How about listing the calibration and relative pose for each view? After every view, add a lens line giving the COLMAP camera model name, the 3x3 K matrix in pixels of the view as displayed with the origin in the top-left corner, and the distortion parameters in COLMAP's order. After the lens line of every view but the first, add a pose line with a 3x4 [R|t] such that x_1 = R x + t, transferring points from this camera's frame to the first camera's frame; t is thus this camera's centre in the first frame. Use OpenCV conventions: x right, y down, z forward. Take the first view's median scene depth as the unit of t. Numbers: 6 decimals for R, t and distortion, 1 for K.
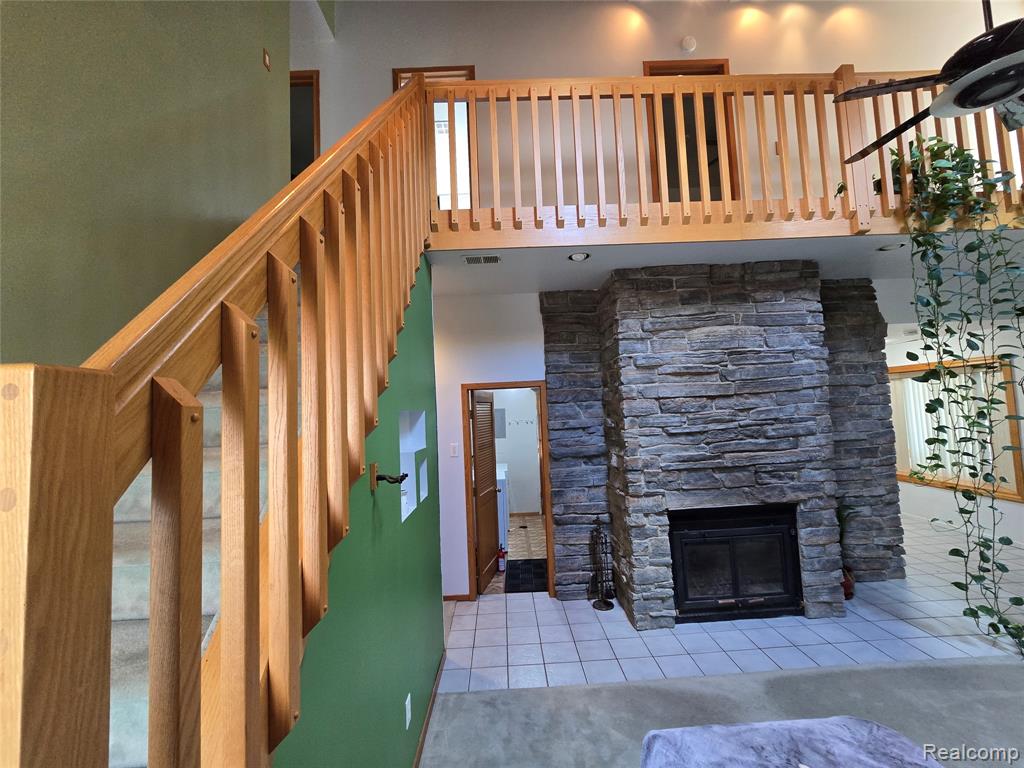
lens RADIAL K [[419.5, 0, 535.5], [0, 419.5, 373.5], [0, 0, 1]] dist [-0.005978, 0.001193]
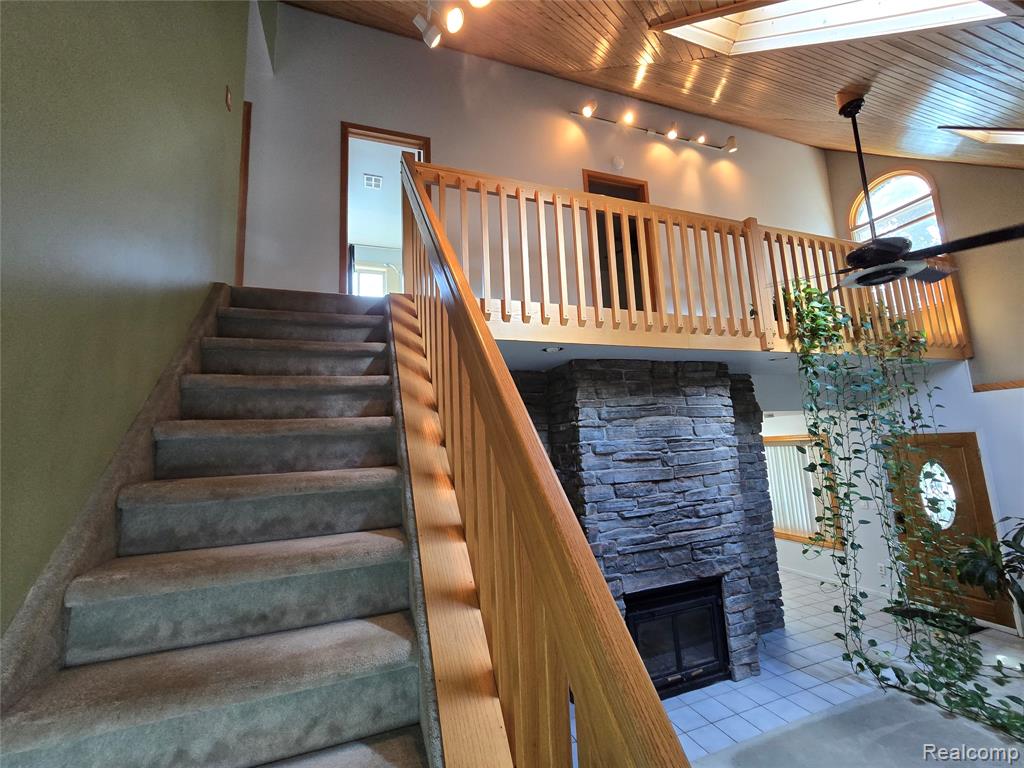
lens RADIAL K [[419.5, 0, 529.5], [0, 419.5, 375.3], [0, 0, 1]] dist [-0.005978, 0.001193]
pose [[0.946683, 0.056169, 0.317234, -0.267276], [-0.025943, 0.994777, -0.098717, -0.106031], [-0.321122, 0.085223, 0.943196, 0.042398]]
